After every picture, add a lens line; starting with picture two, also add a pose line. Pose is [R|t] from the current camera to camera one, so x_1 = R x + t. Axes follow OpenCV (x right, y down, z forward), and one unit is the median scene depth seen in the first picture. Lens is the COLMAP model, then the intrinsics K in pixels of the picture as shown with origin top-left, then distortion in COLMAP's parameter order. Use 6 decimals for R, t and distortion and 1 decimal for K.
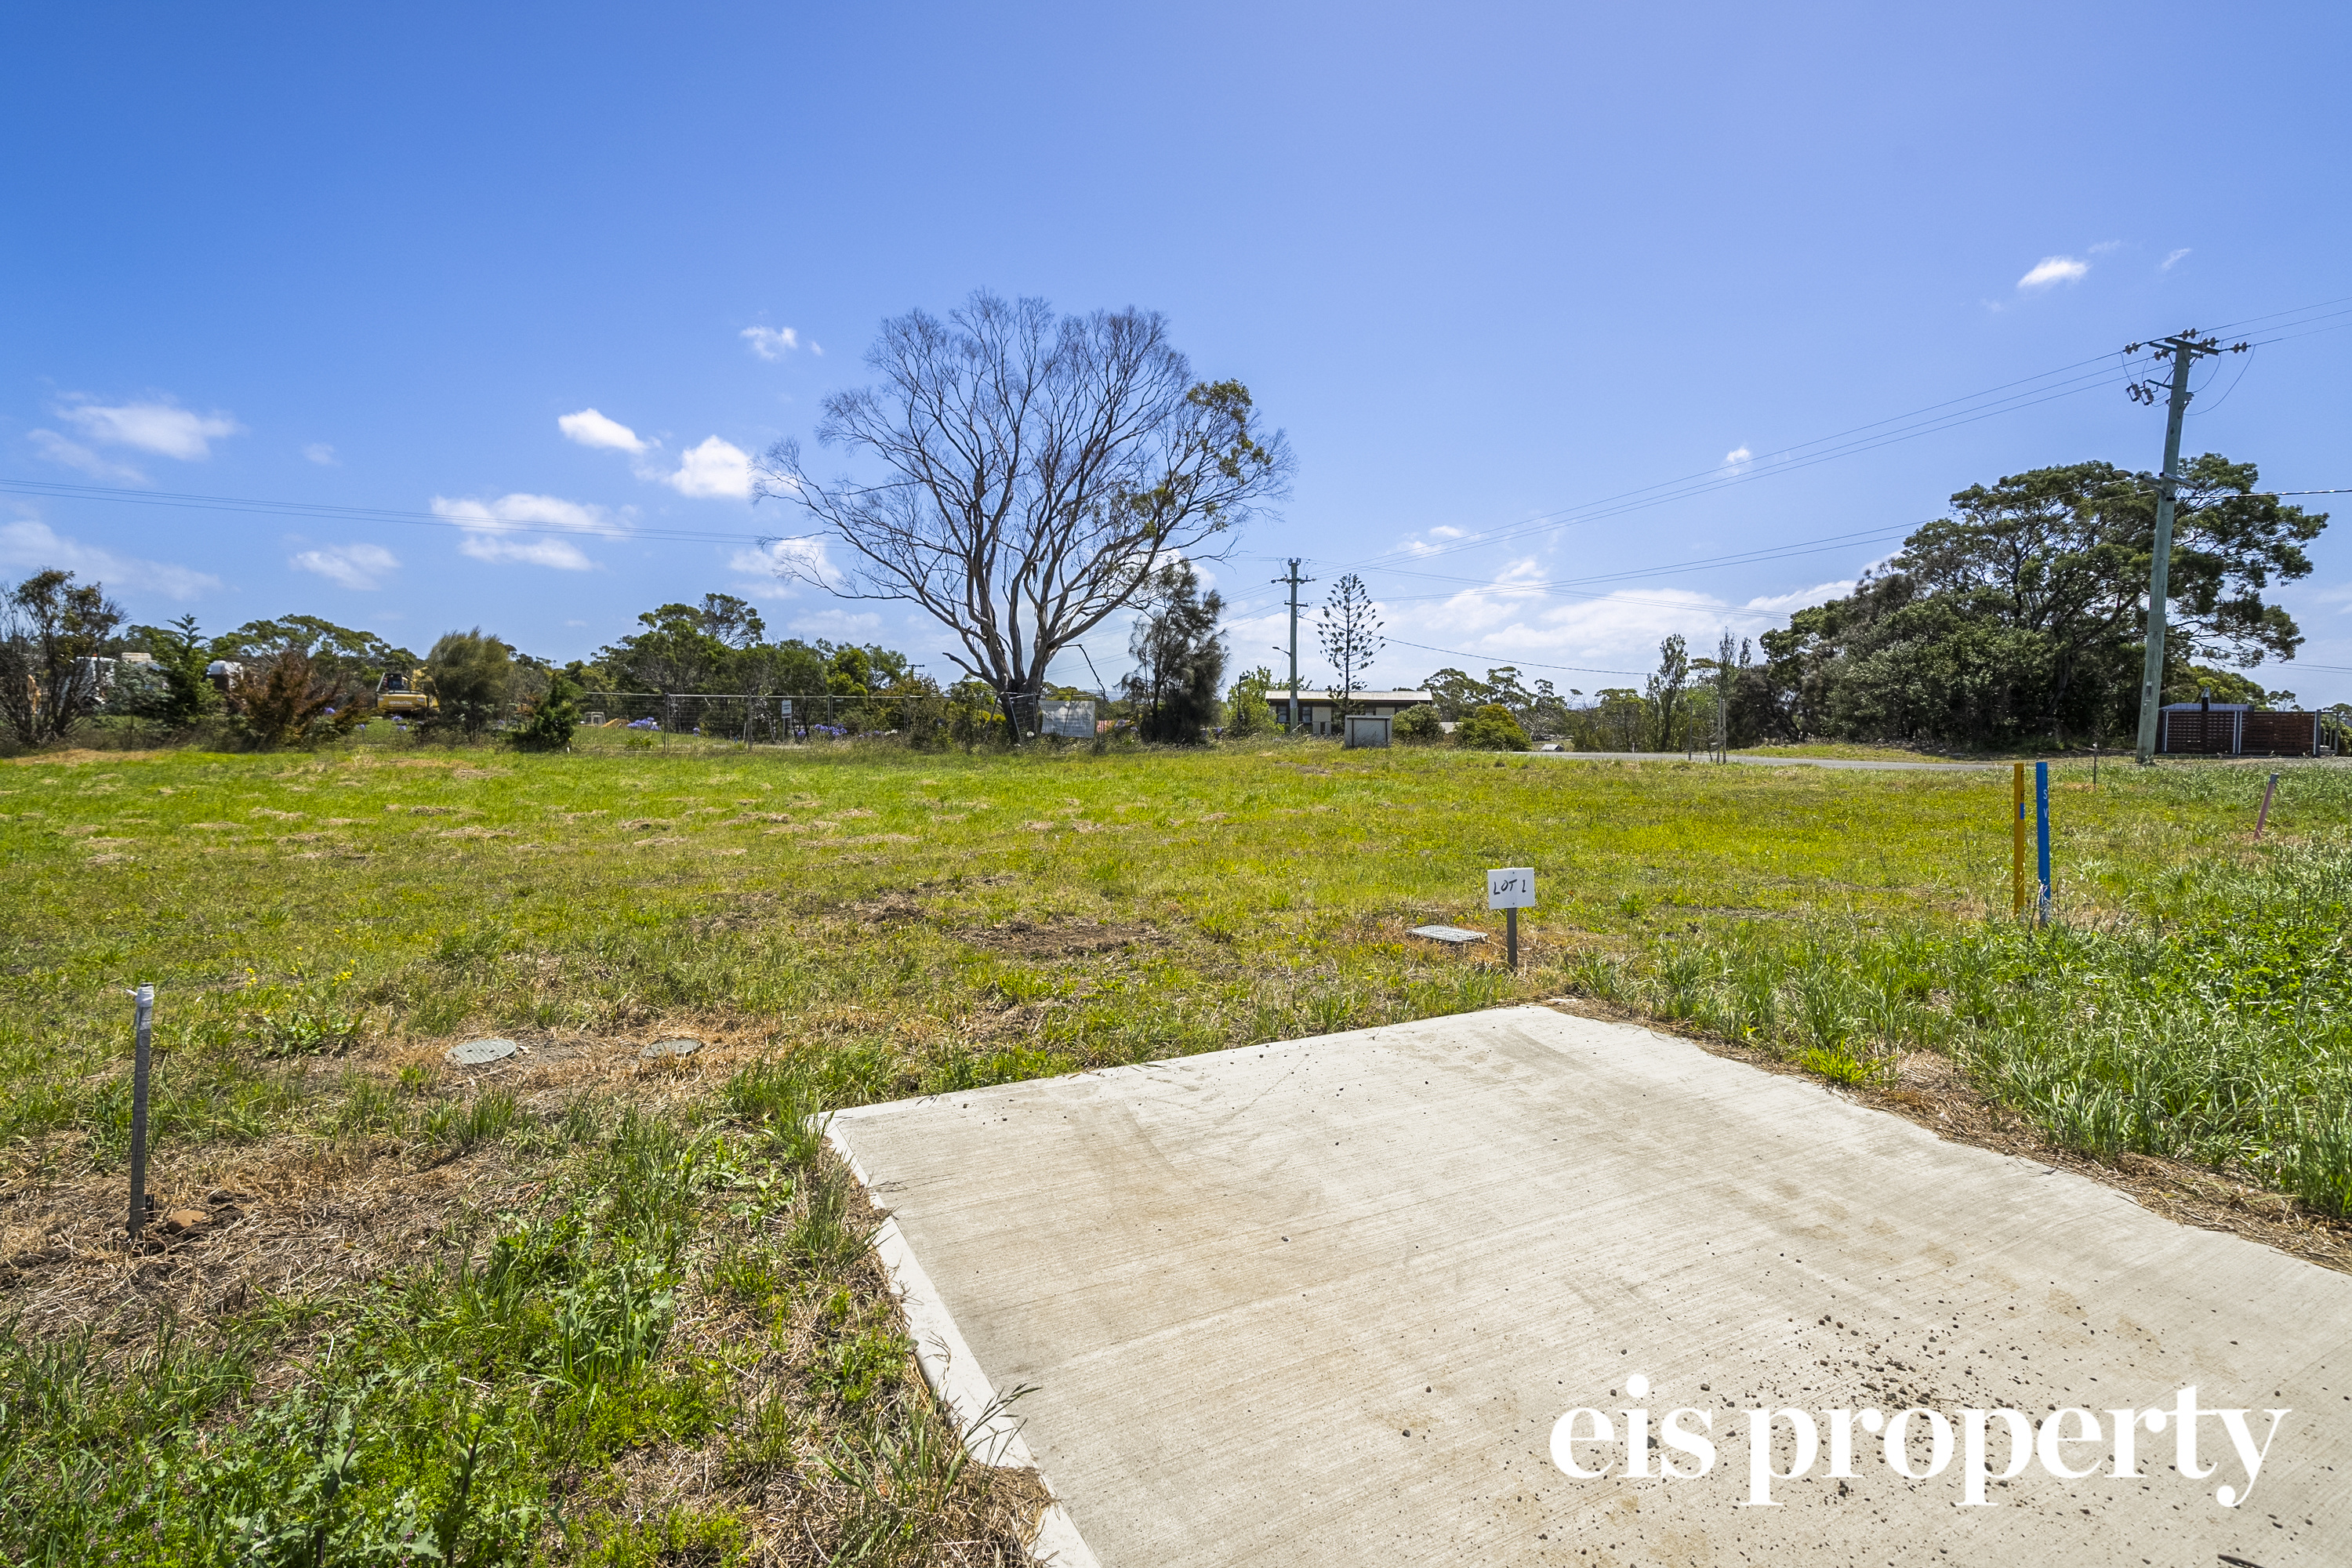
lens RADIAL K [[1188.6, 0, 1180.7], [0, 1188.6, 729.9], [0, 0, 1]] dist [-0.003091, -0.000678]
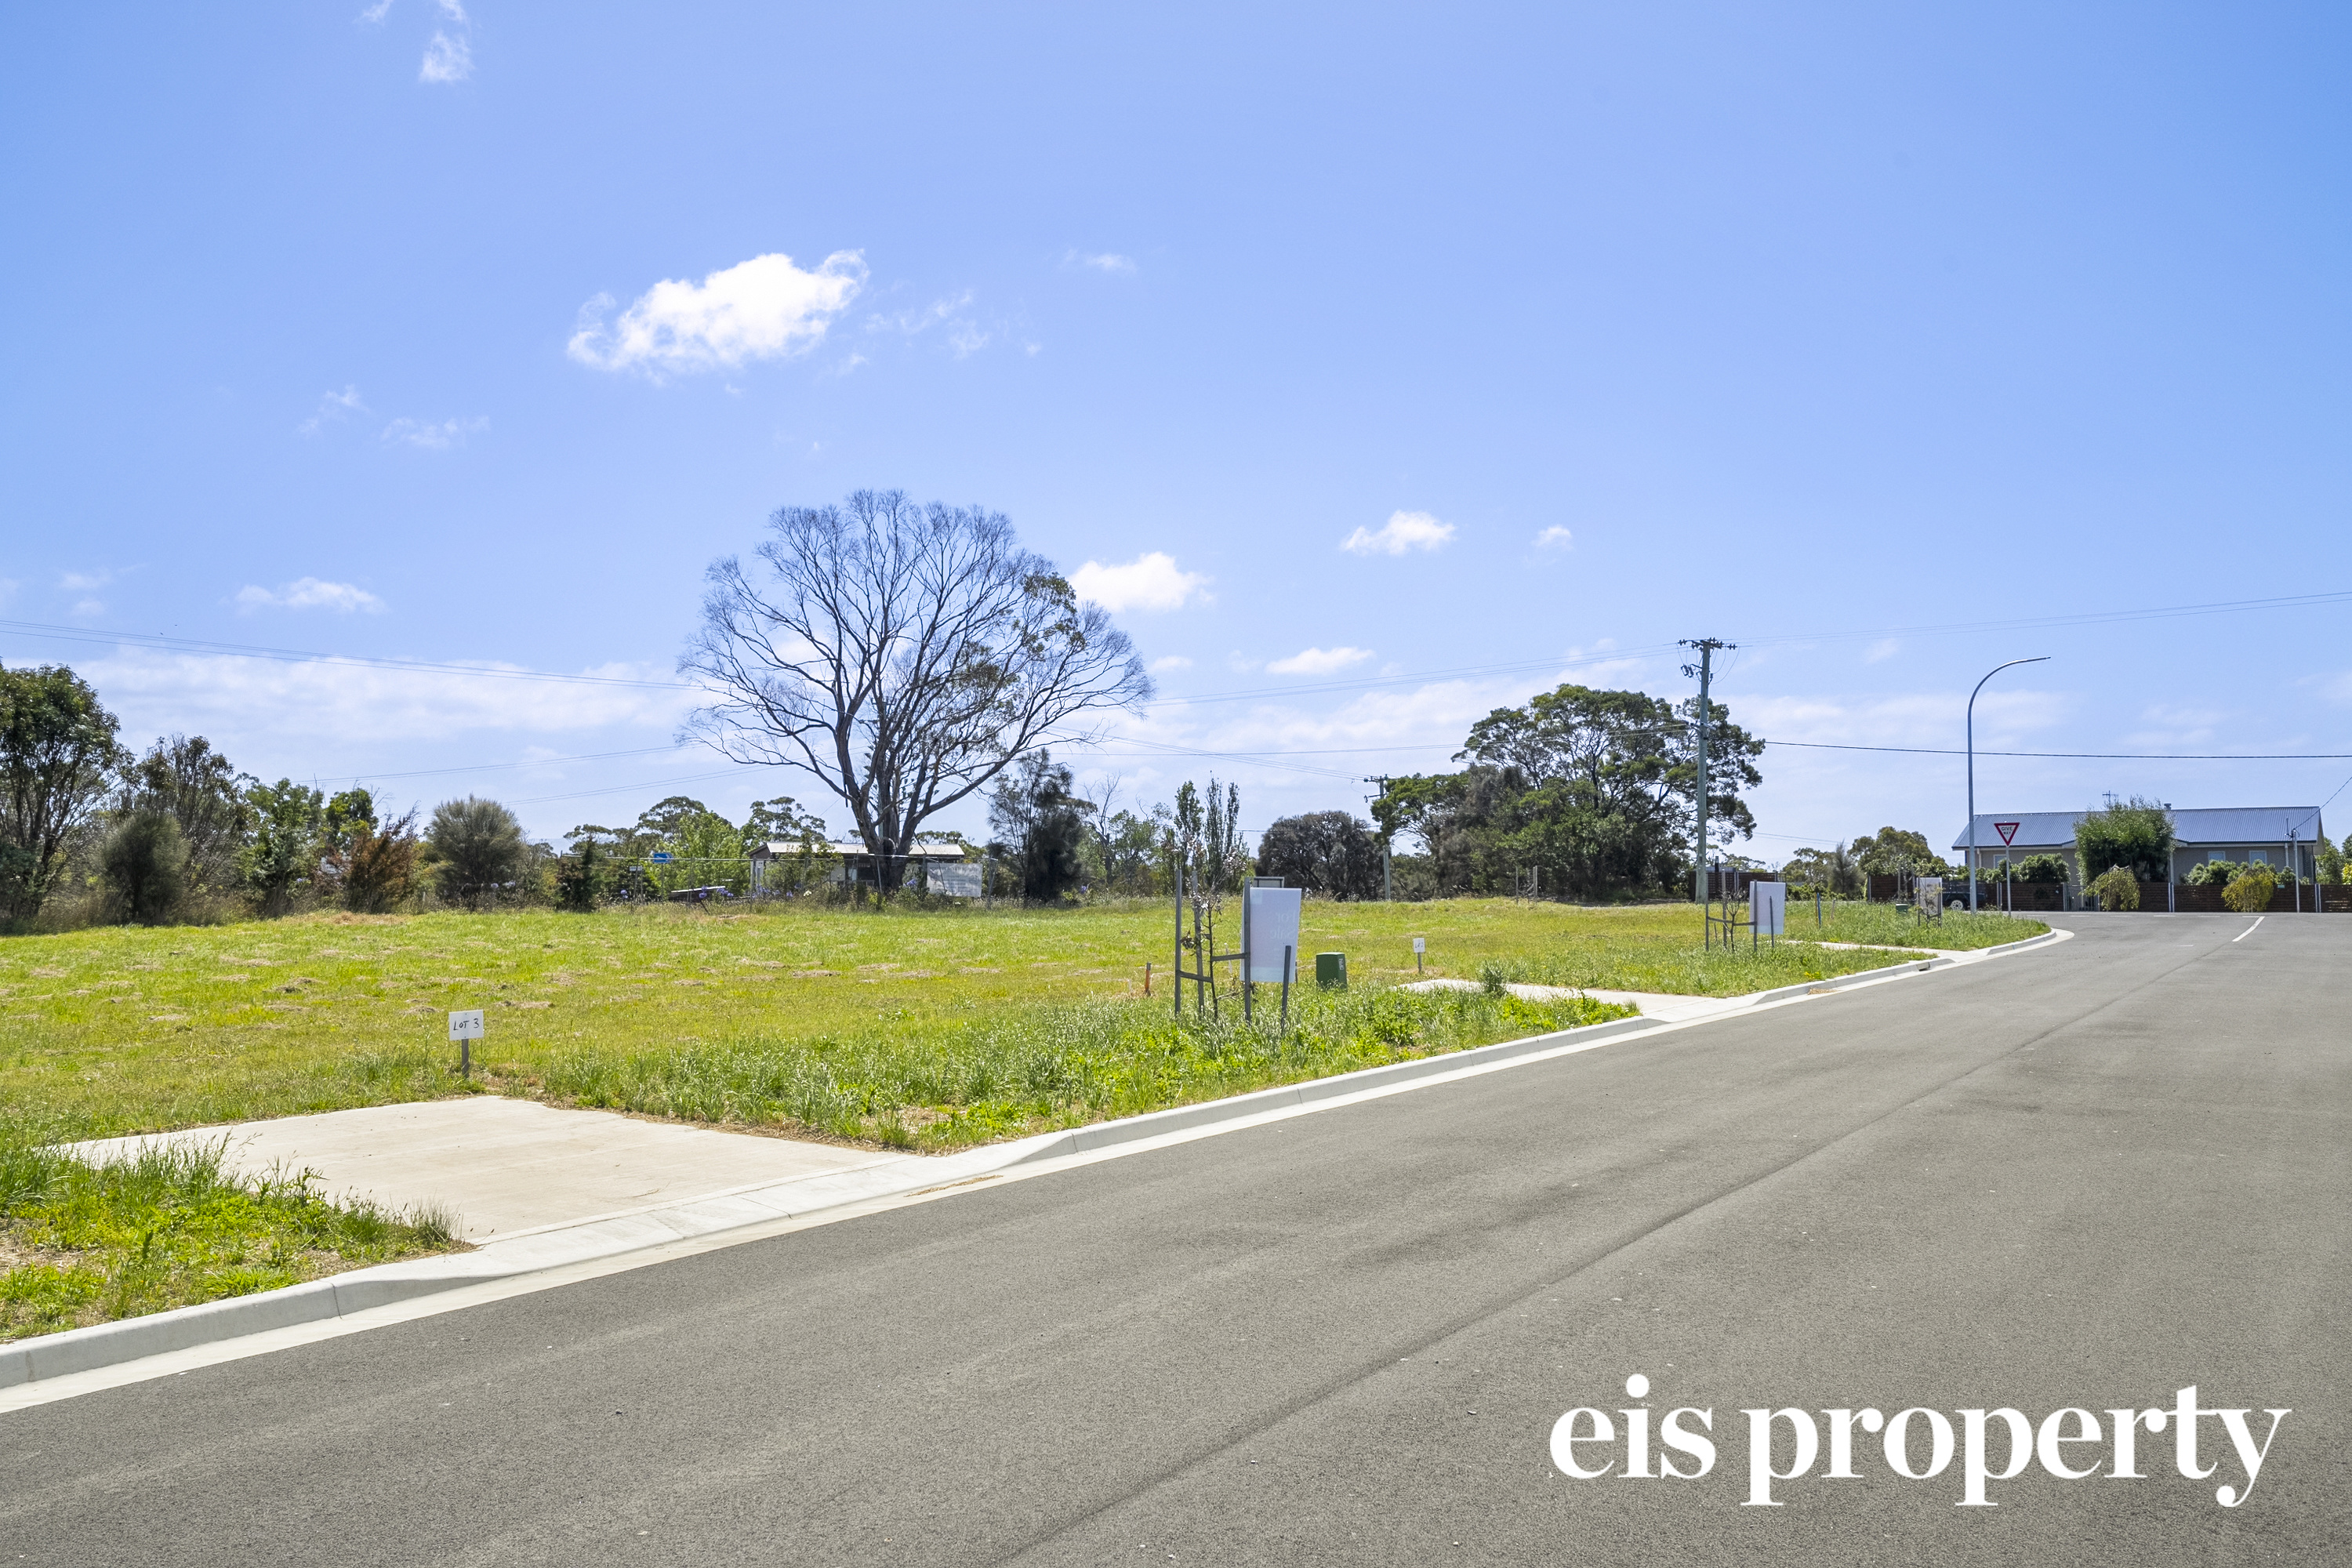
lens RADIAL K [[2072.8, 0, 1179.5], [0, 2072.8, 736.0], [0, 0, 1]] dist [0.023164, 0.025507]
pose [[0.856292, 0.036986, 0.515166, -0.979735], [0.002115, 0.997173, -0.075106, 0.006564], [-0.516488, 0.065402, 0.853793, -0.825510]]
